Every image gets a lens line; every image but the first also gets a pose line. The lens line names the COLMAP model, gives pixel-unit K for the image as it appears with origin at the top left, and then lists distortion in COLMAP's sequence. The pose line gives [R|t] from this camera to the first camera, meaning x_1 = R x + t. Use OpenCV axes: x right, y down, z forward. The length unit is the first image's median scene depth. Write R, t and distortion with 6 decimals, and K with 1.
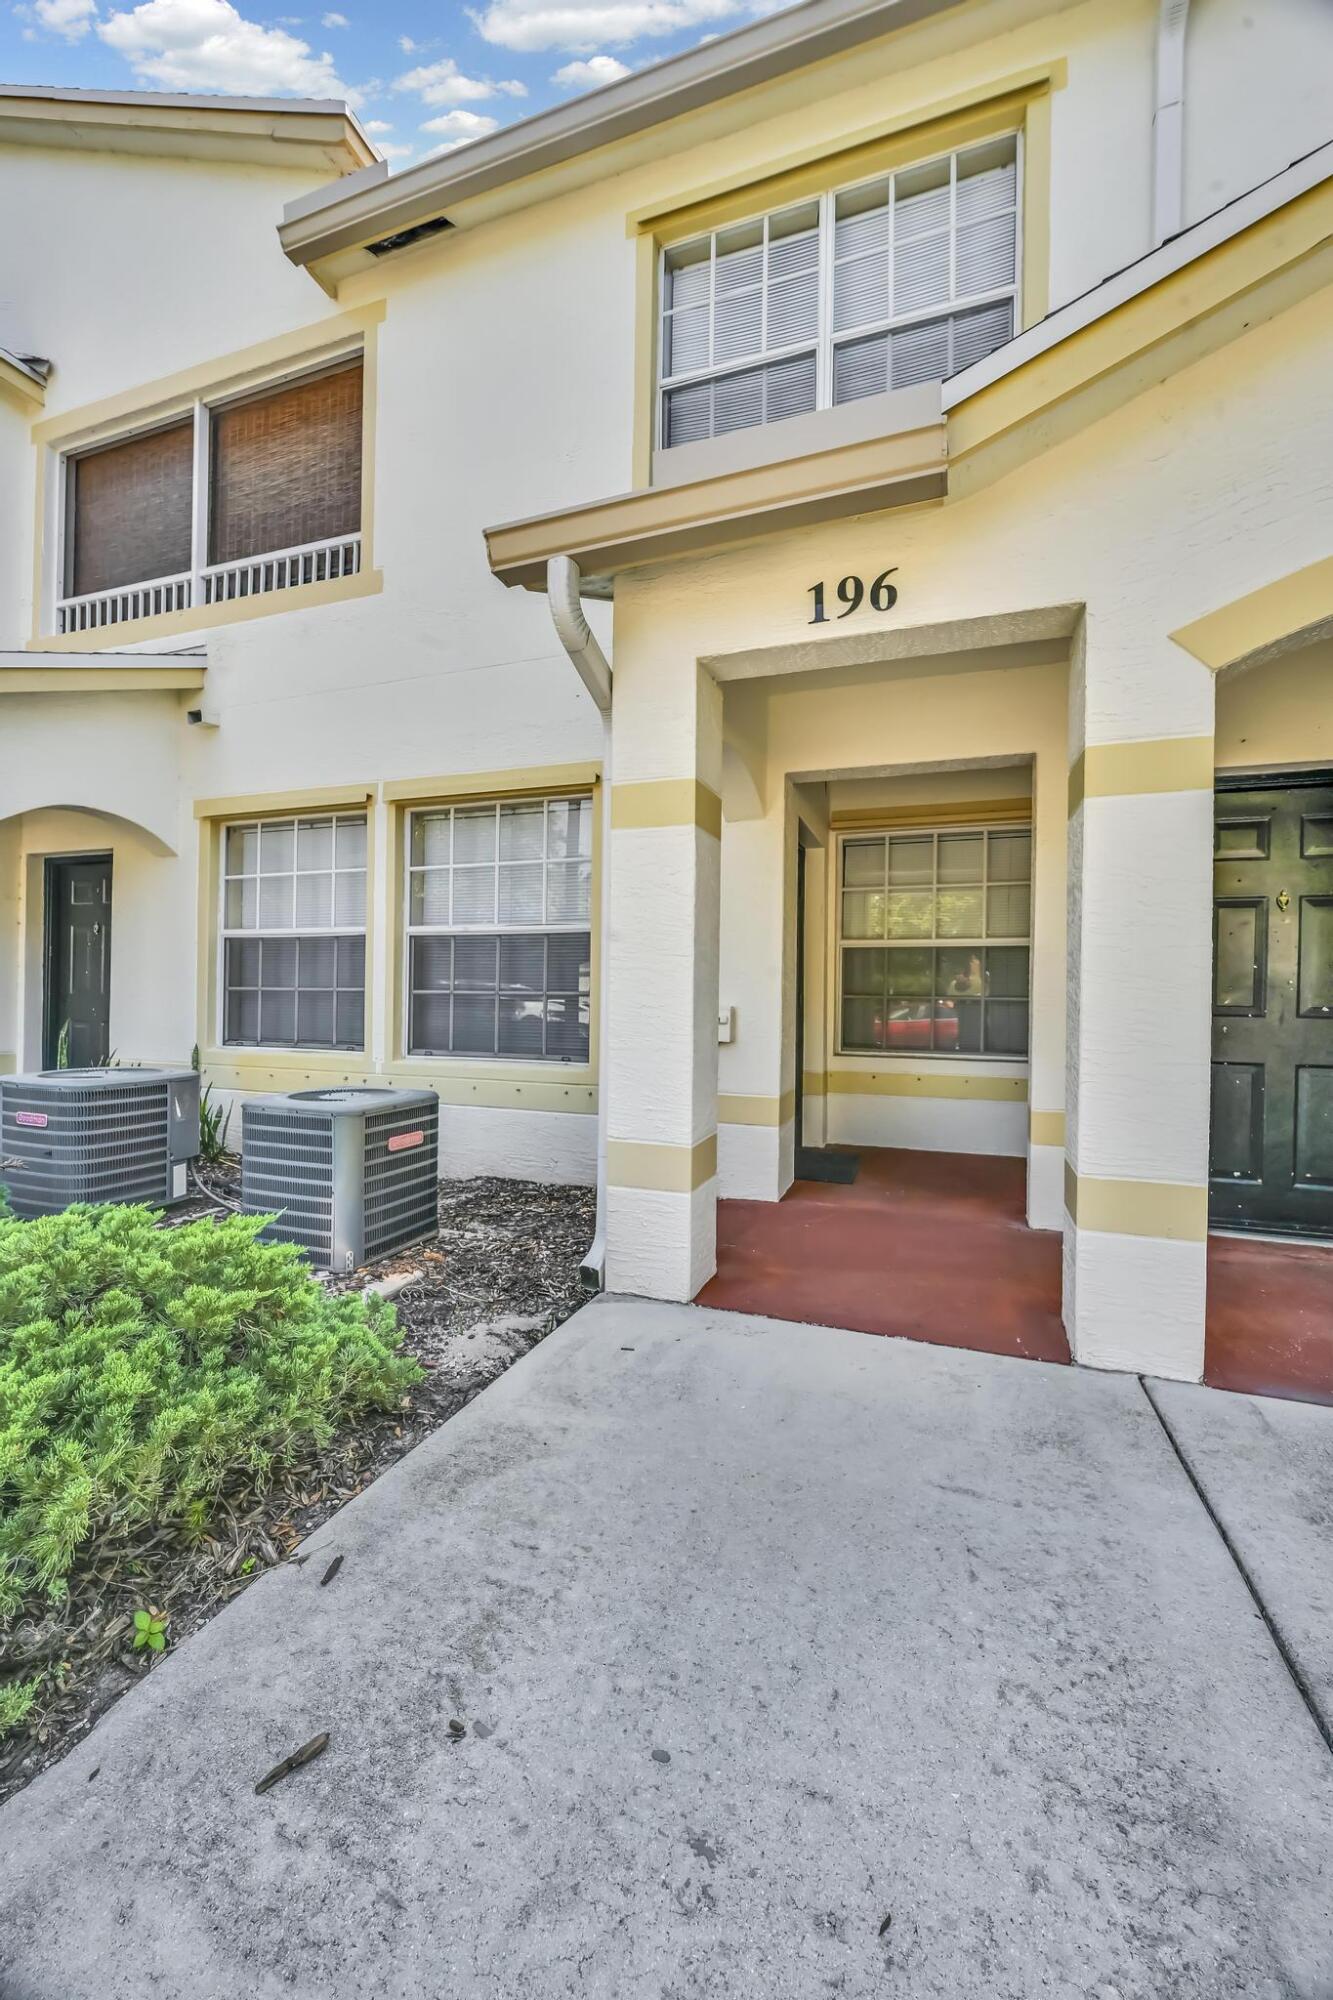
lens RADIAL K [[785.4, 0, 667.6], [0, 785.4, 1001.7], [0, 0, 1]] dist [0.000036, 0.000204]
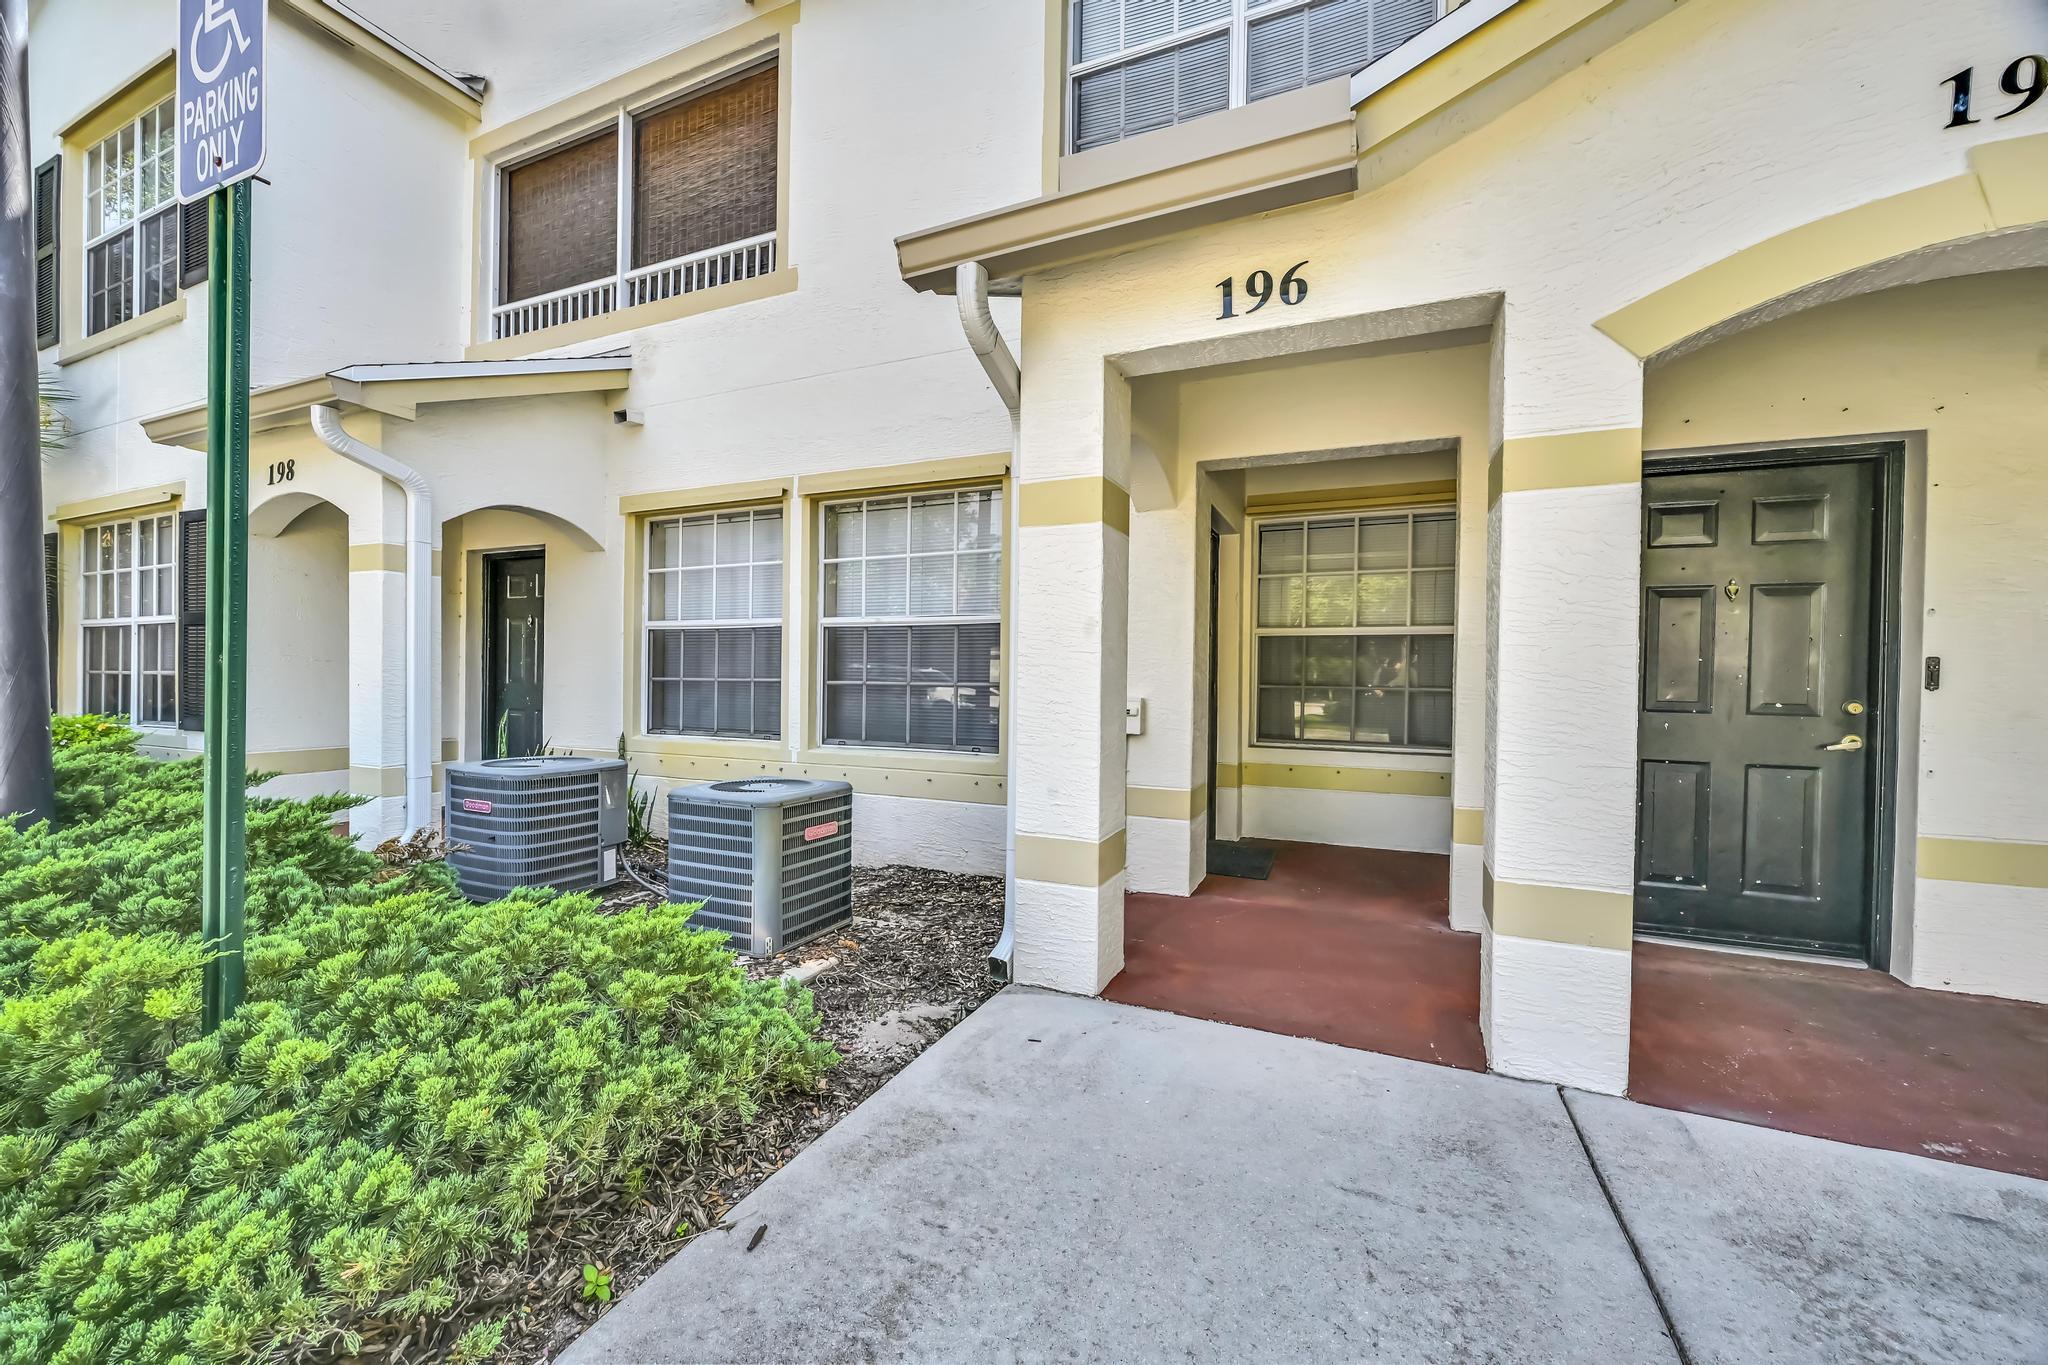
lens RADIAL K [[808.0, 0, 1020.0], [0, 808.0, 686.8], [0, 0, 1]] dist [0.003853, 0.000098]
pose [[0.997022, 0.000479, -0.077112, 0.009280], [-0.000048, 0.999984, 0.005590, -0.020047], [0.077113, -0.005569, 0.997007, -0.039970]]
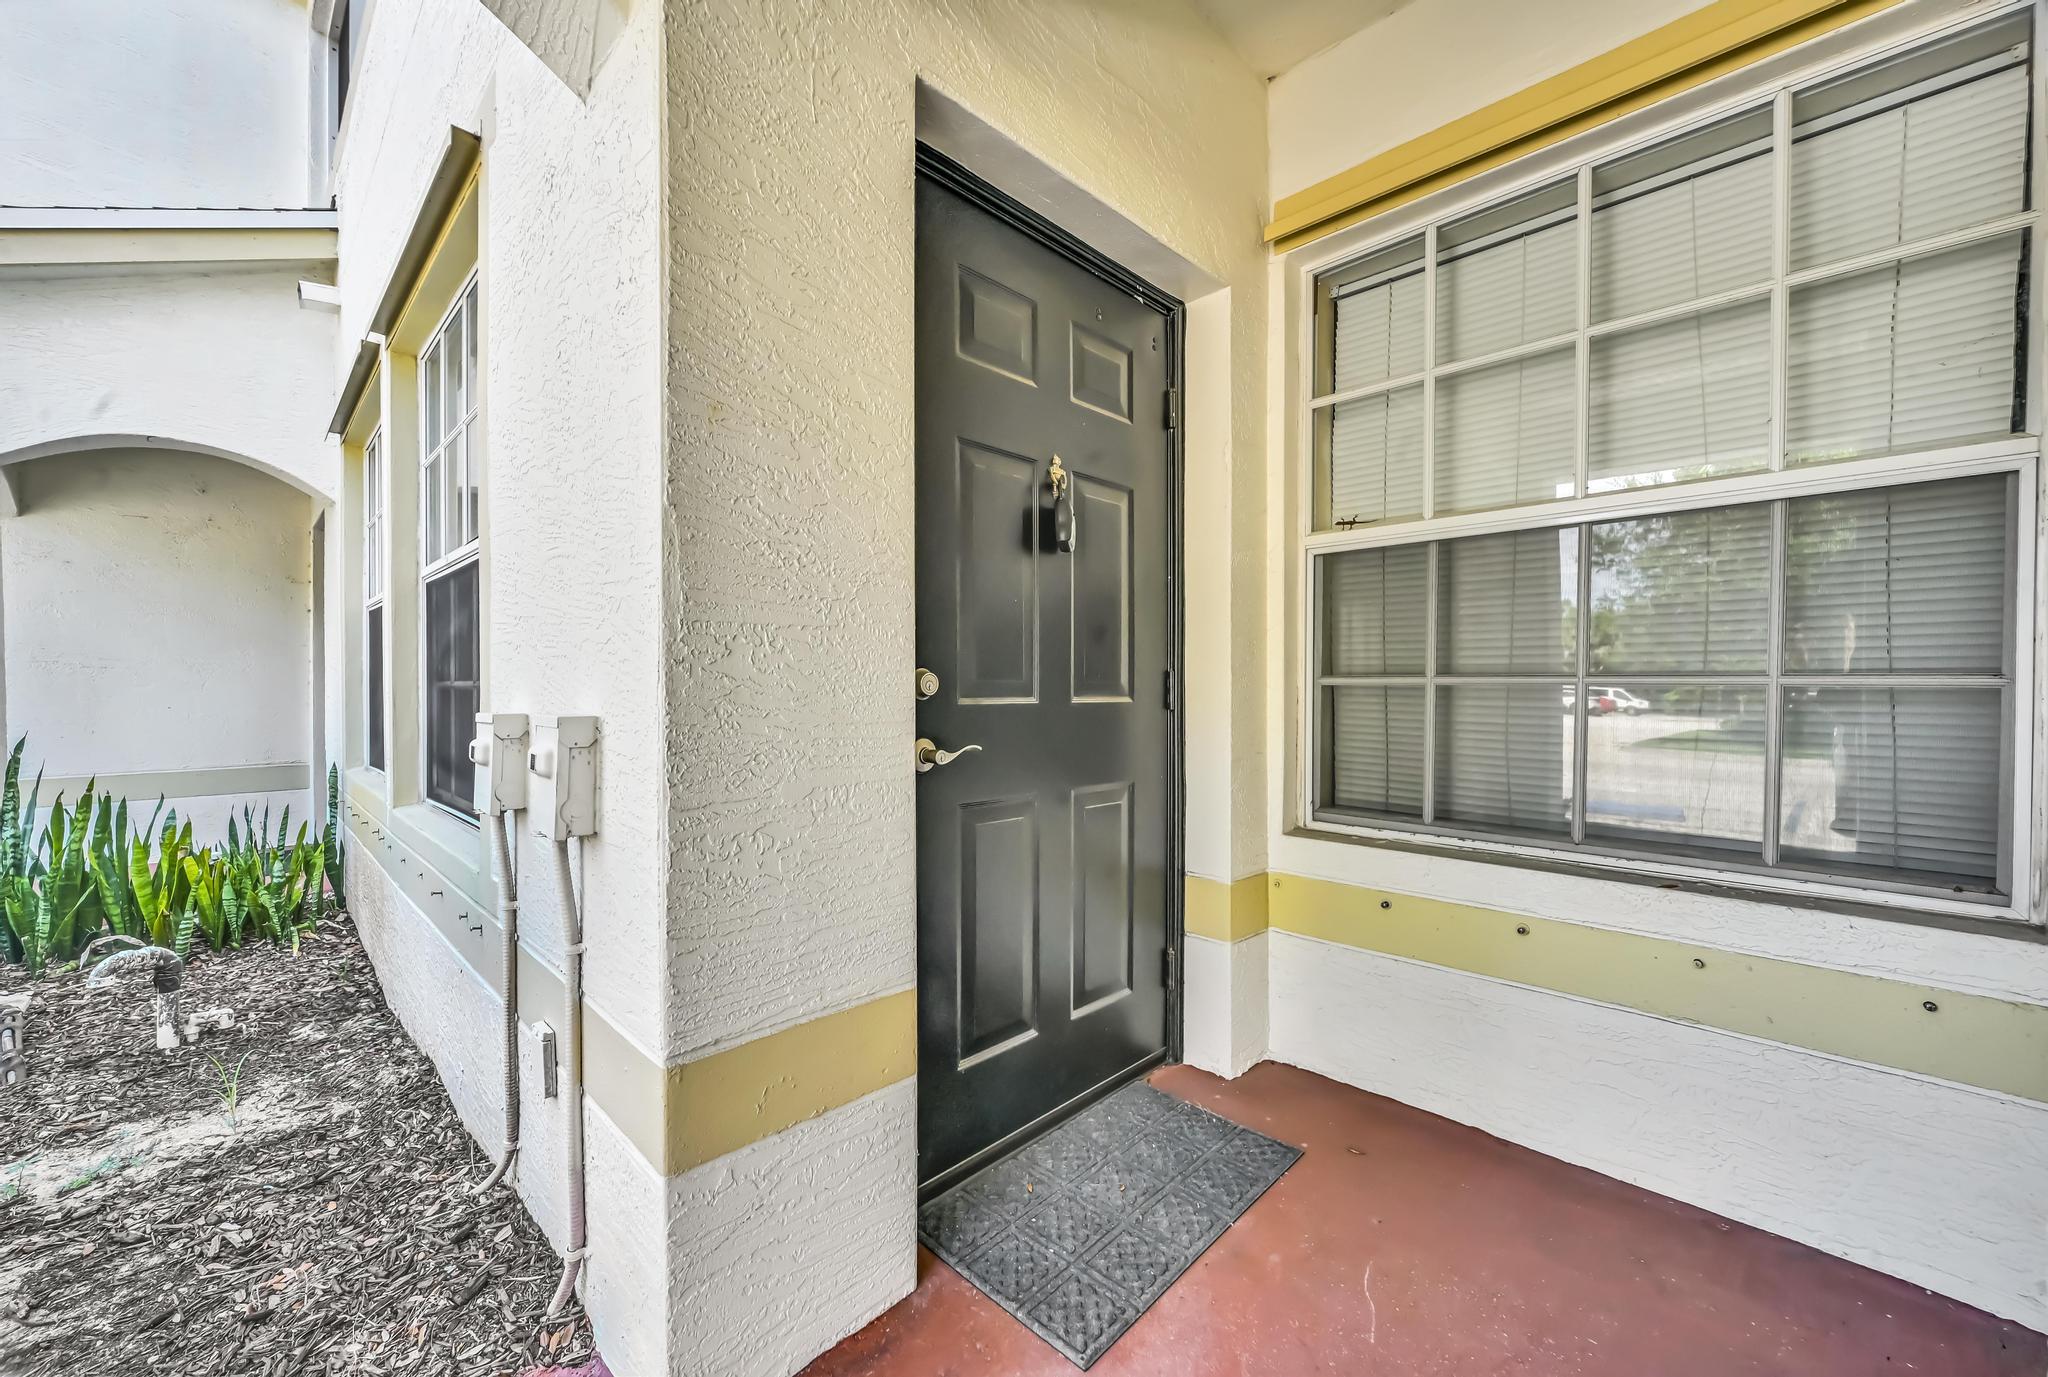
lens RADIAL K [[795.3, 0, 1024.0], [0, 795.3, 688.5], [0, 0, 1]] dist [0.000333, 0.000033]
pose [[0.911082, -0.012119, -0.412046, 0.438689], [0.012737, 0.999918, -0.001246, -0.007046], [0.412028, -0.004113, 0.911162, 1.015026]]
